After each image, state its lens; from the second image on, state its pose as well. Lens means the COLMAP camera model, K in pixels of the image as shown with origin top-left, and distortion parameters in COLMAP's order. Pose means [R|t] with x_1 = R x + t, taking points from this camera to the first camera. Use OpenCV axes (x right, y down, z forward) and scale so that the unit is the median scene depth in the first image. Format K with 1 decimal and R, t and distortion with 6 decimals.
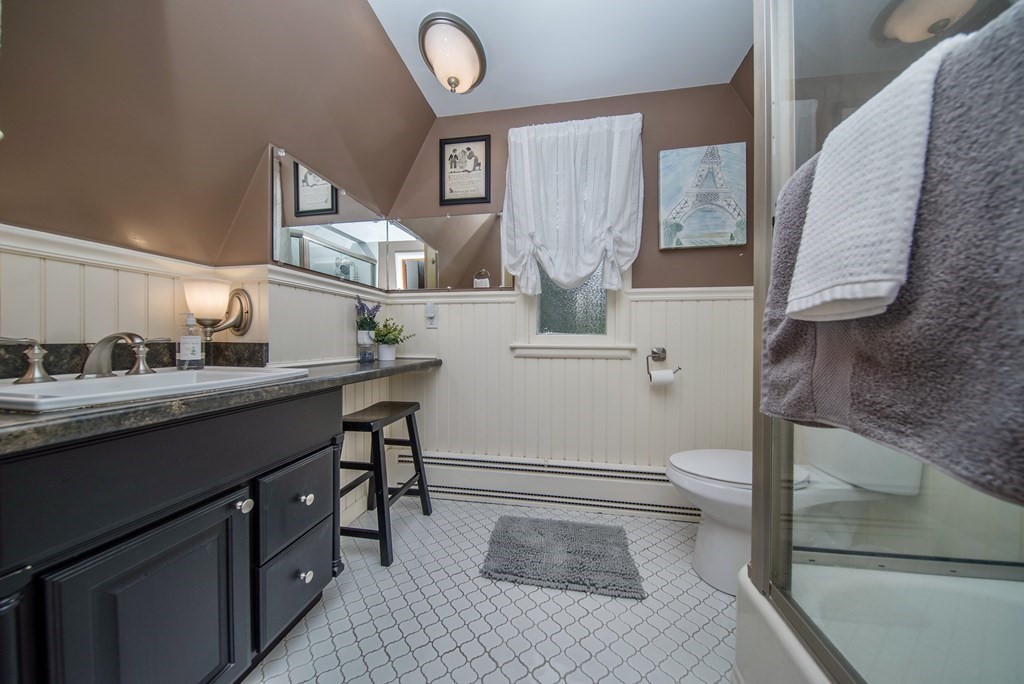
lens RADIAL K [[330.3, 0, 511.0], [0, 330.3, 344.2], [0, 0, 1]] dist [-0.006892, -0.000068]
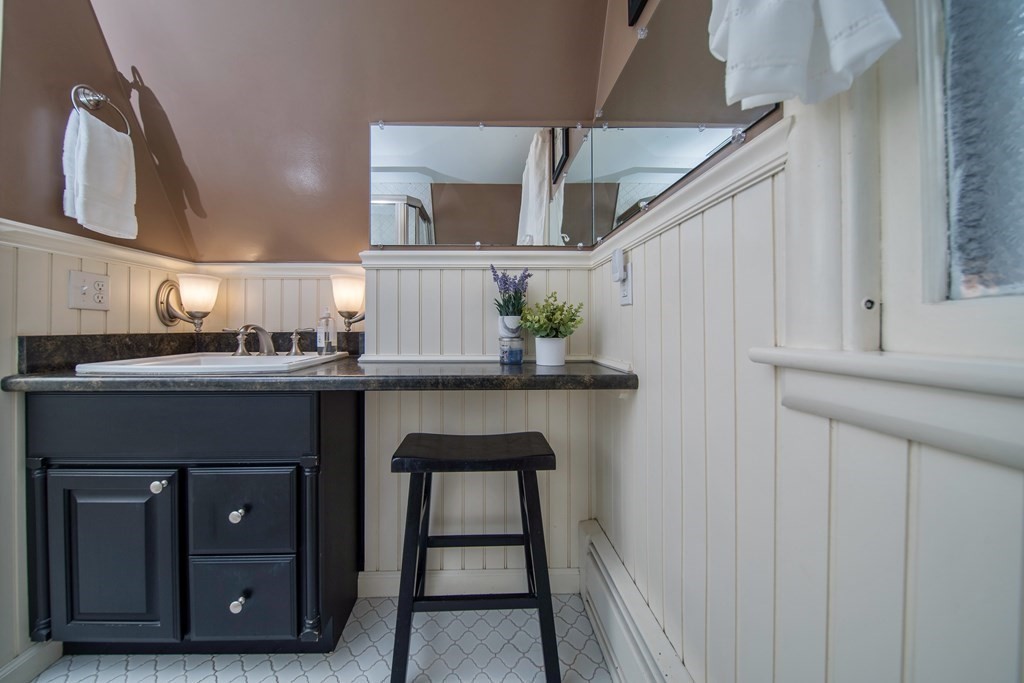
lens RADIAL K [[334.6, 0, 509.7], [0, 334.6, 322.9], [0, 0, 1]] dist [0.000362, -0.000009]
pose [[0.208764, -0.017870, -0.977803, 0.361733], [-0.008572, 0.999761, -0.020102, -0.019714], [0.977928, 0.012578, 0.208561, 1.443457]]
